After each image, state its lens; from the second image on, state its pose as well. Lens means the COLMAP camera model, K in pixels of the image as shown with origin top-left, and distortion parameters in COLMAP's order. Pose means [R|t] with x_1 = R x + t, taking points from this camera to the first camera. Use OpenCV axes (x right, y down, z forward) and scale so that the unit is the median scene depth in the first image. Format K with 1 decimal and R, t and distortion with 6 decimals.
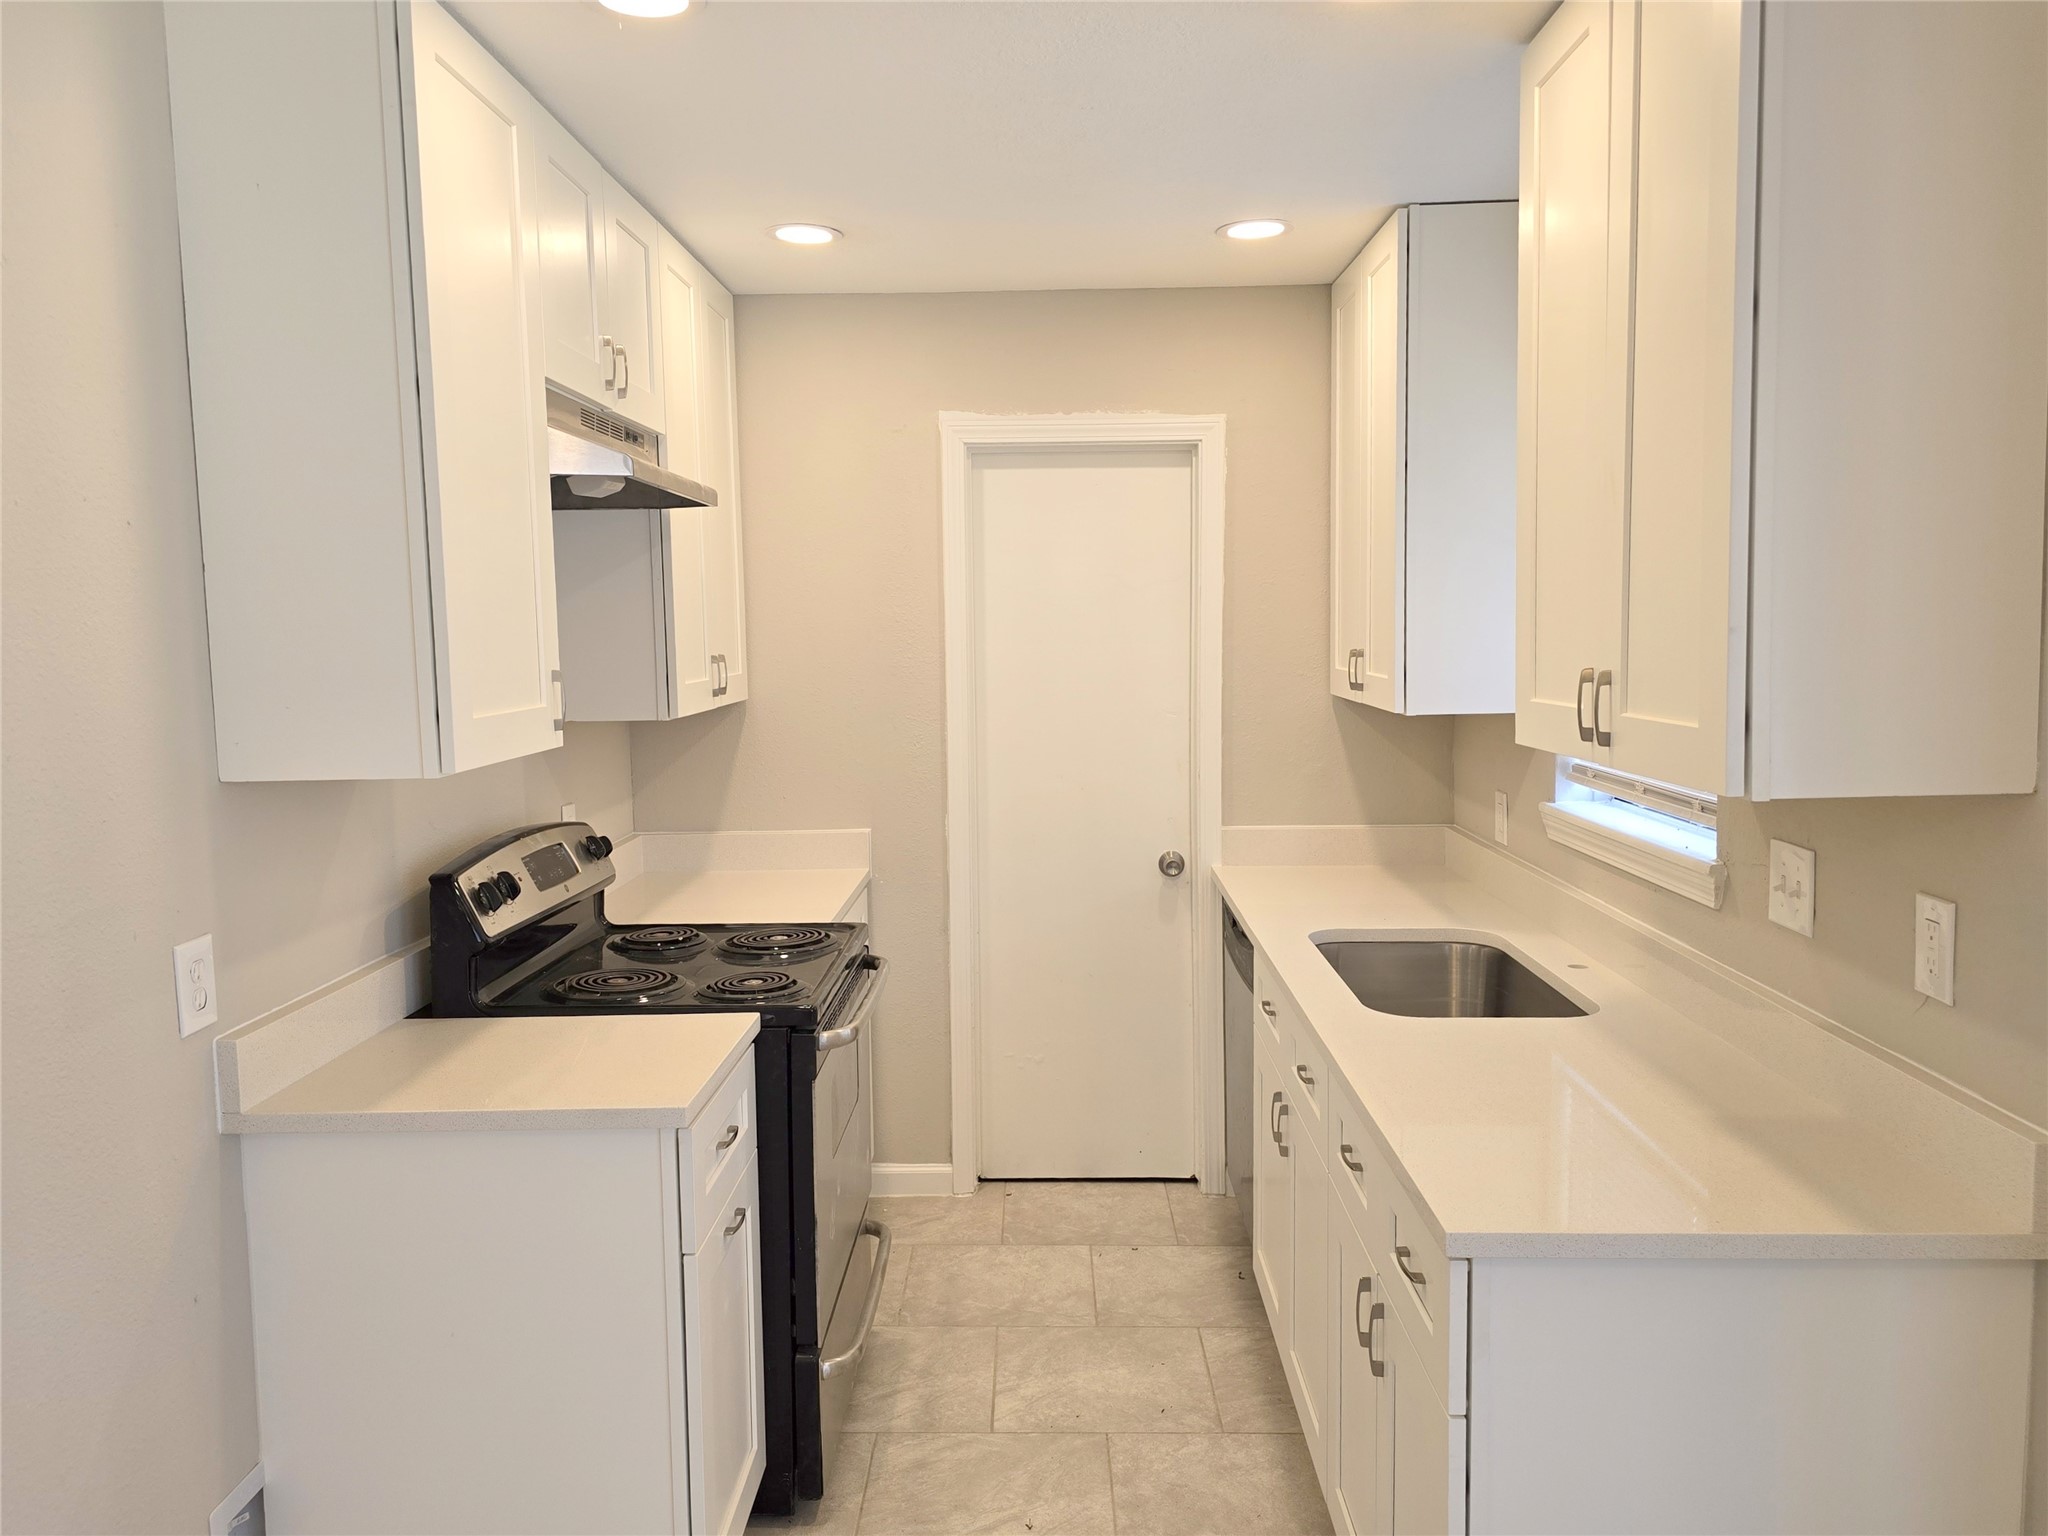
lens RADIAL K [[1514.3, 0, 1020.7], [0, 1514.3, 747.5], [0, 0, 1]] dist [0.070252, -0.066340]
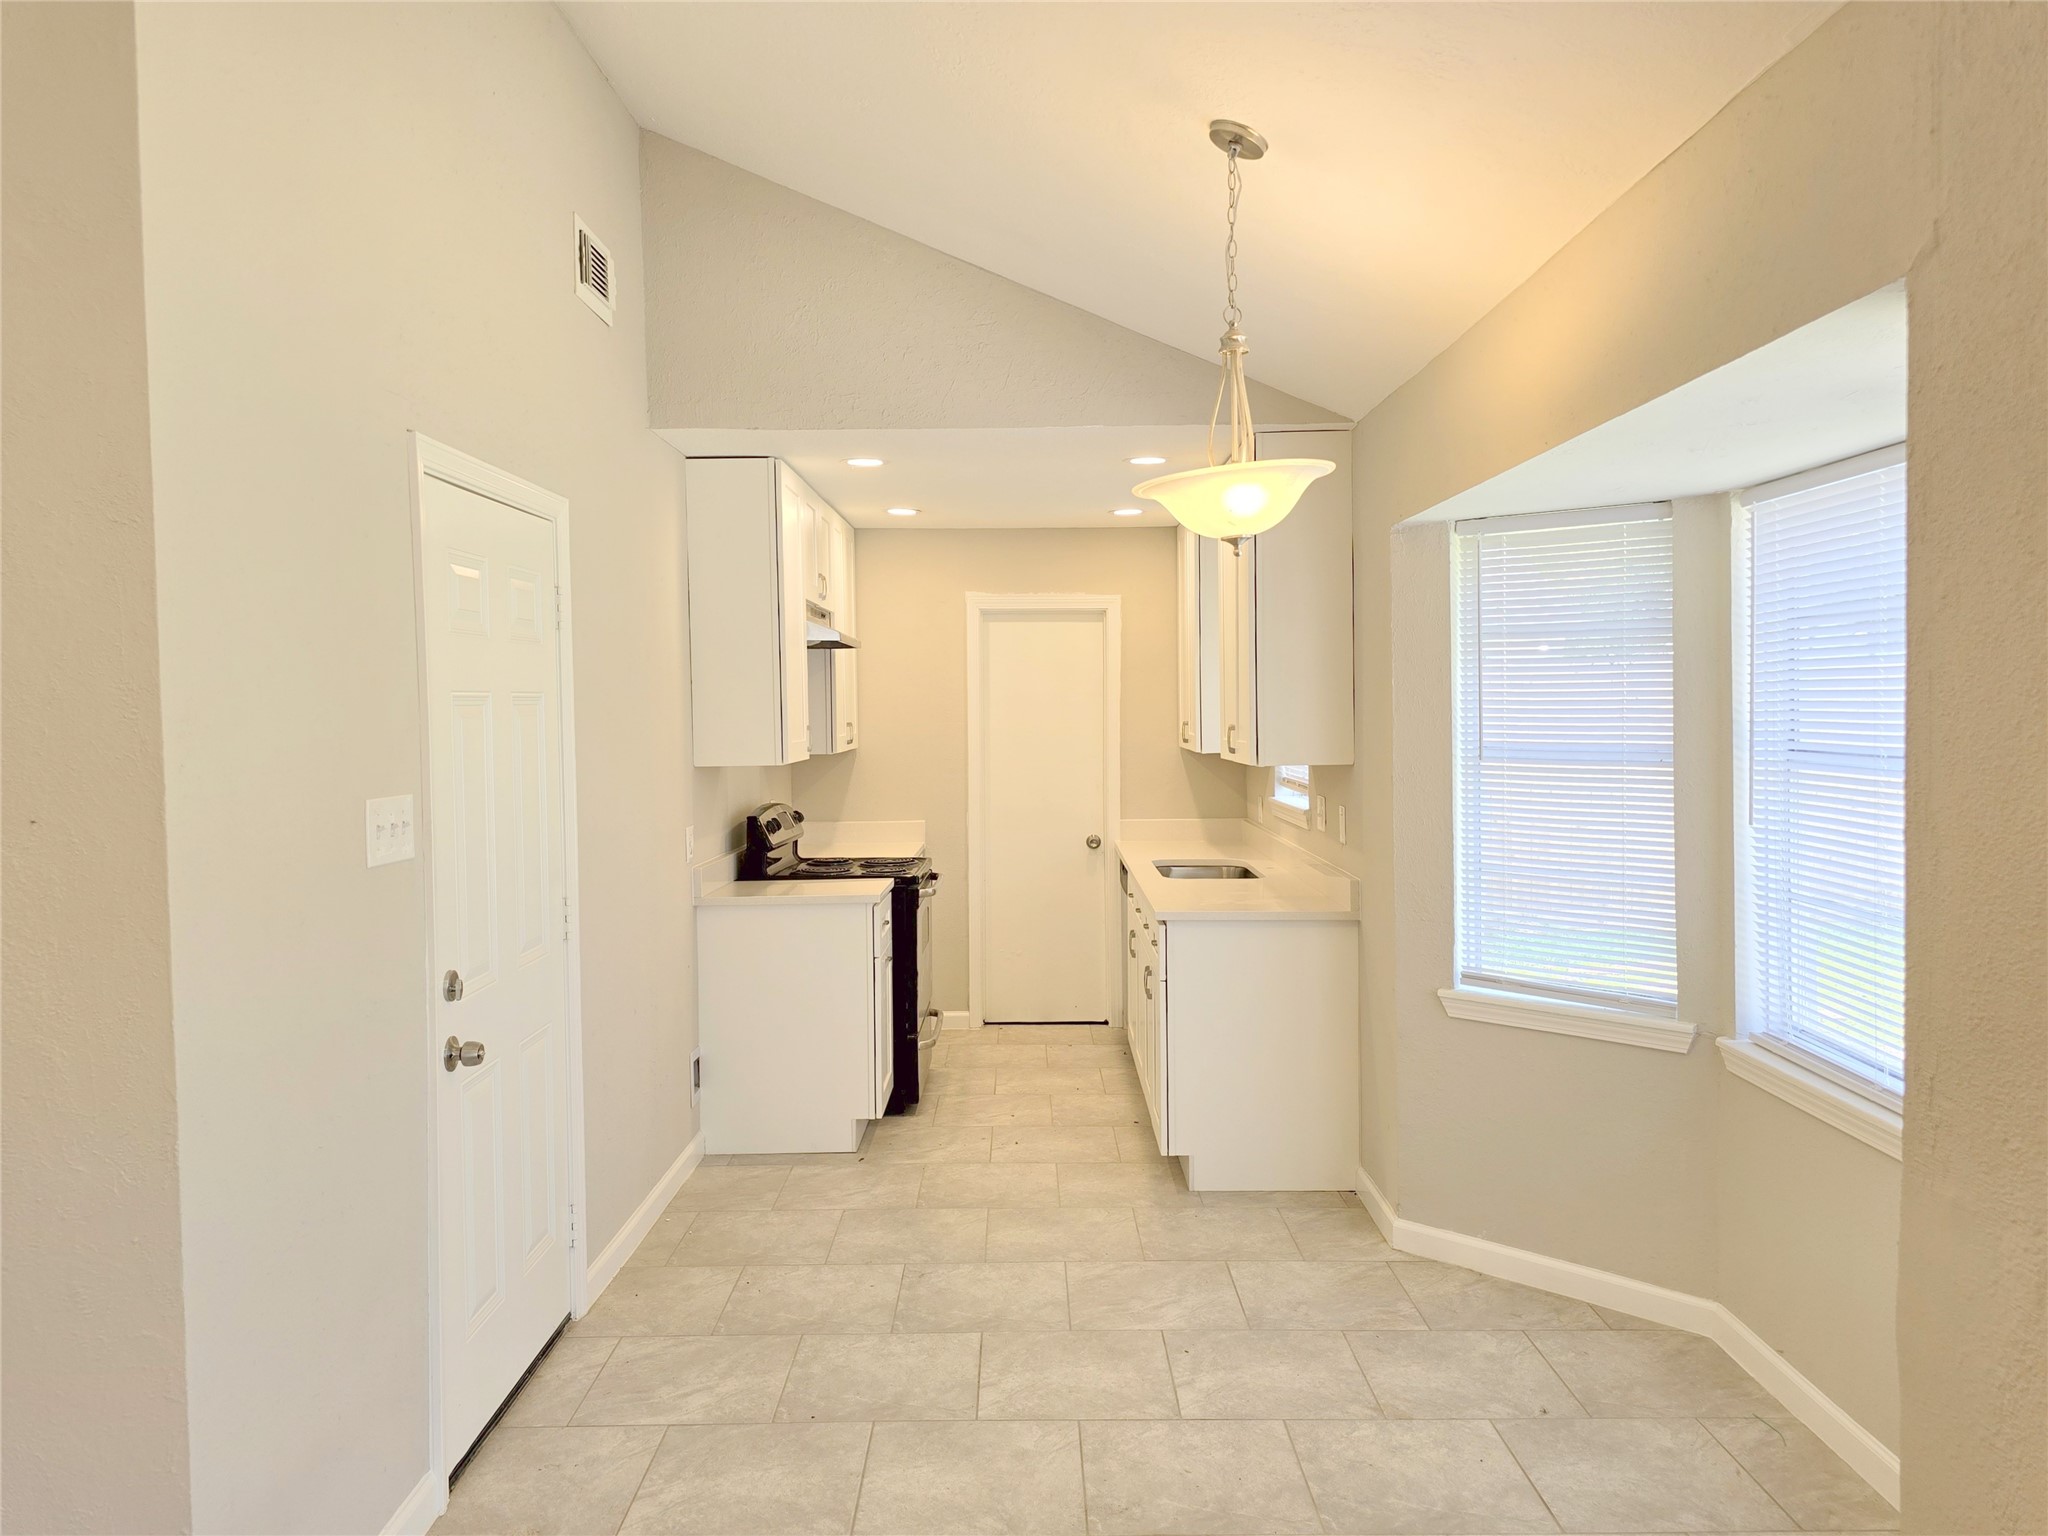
lens RADIAL K [[1469.9, 0, 1025.5], [0, 1469.9, 753.7], [0, 0, 1]] dist [0.105524, -0.129153]
pose [[0.999878, 0.004953, 0.014793, -0.007960], [-0.004155, 0.998560, -0.053491, 0.081819], [-0.015037, 0.053423, 0.998459, -0.908612]]
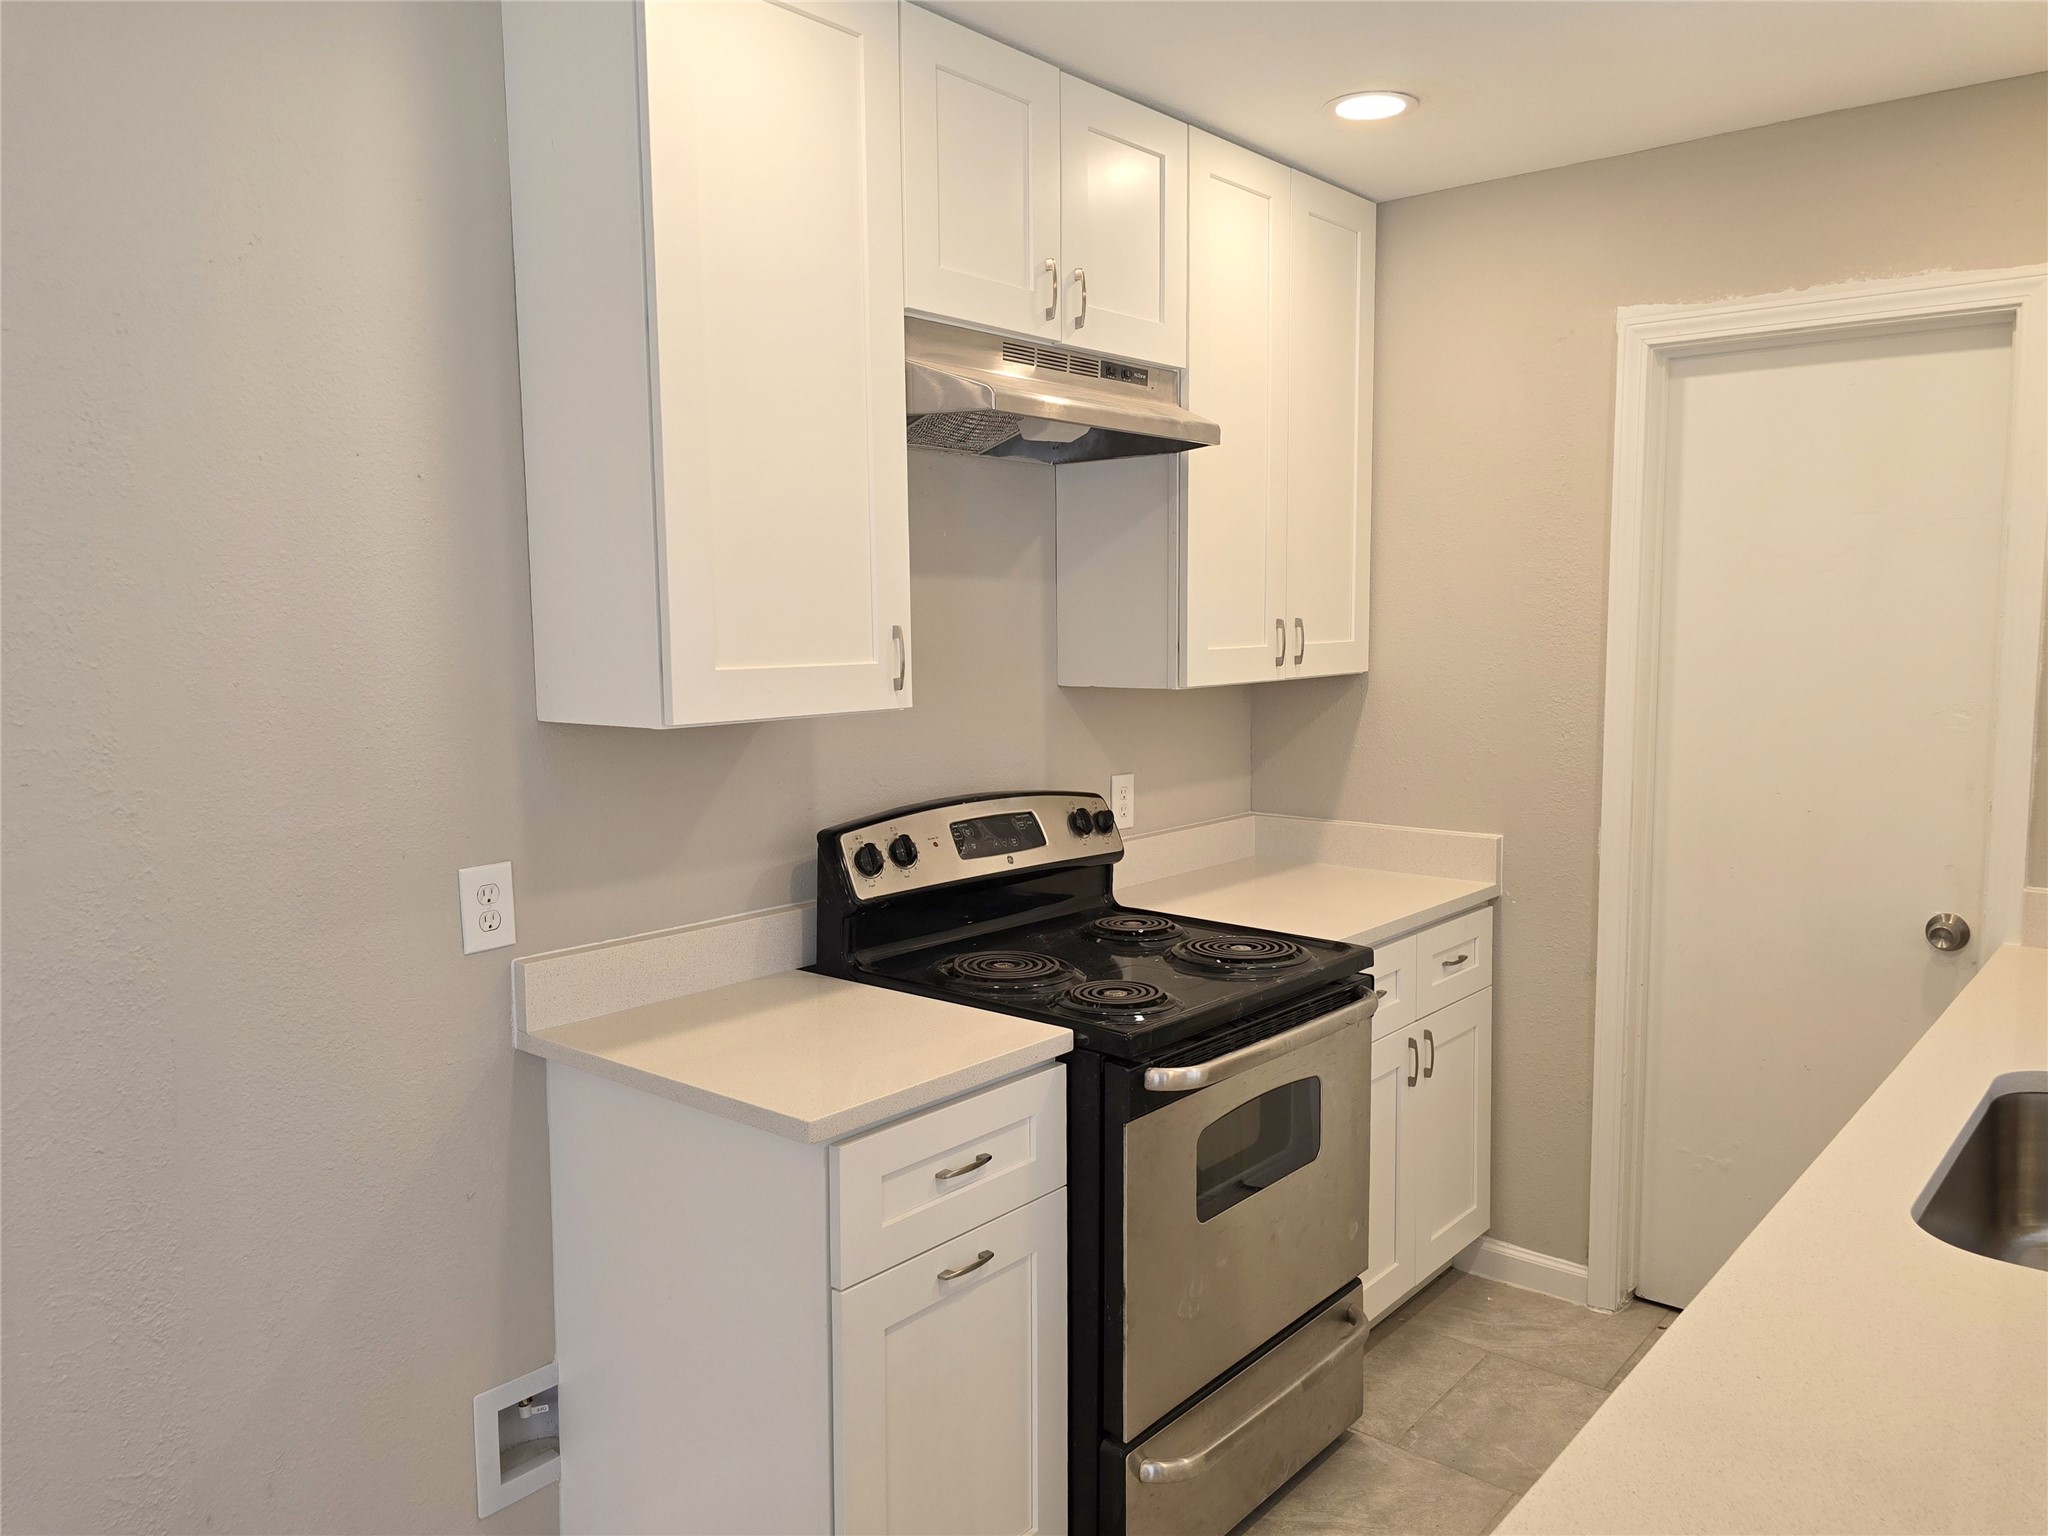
lens RADIAL K [[1469.9, 0, 1025.5], [0, 1469.9, 753.7], [0, 0, 1]] dist [0.105524, -0.129153]
pose [[0.775395, 0.070006, -0.627584, 0.245737], [-0.056507, 0.997541, 0.041458, -0.010777], [0.628943, 0.003317, 0.777445, 0.259182]]
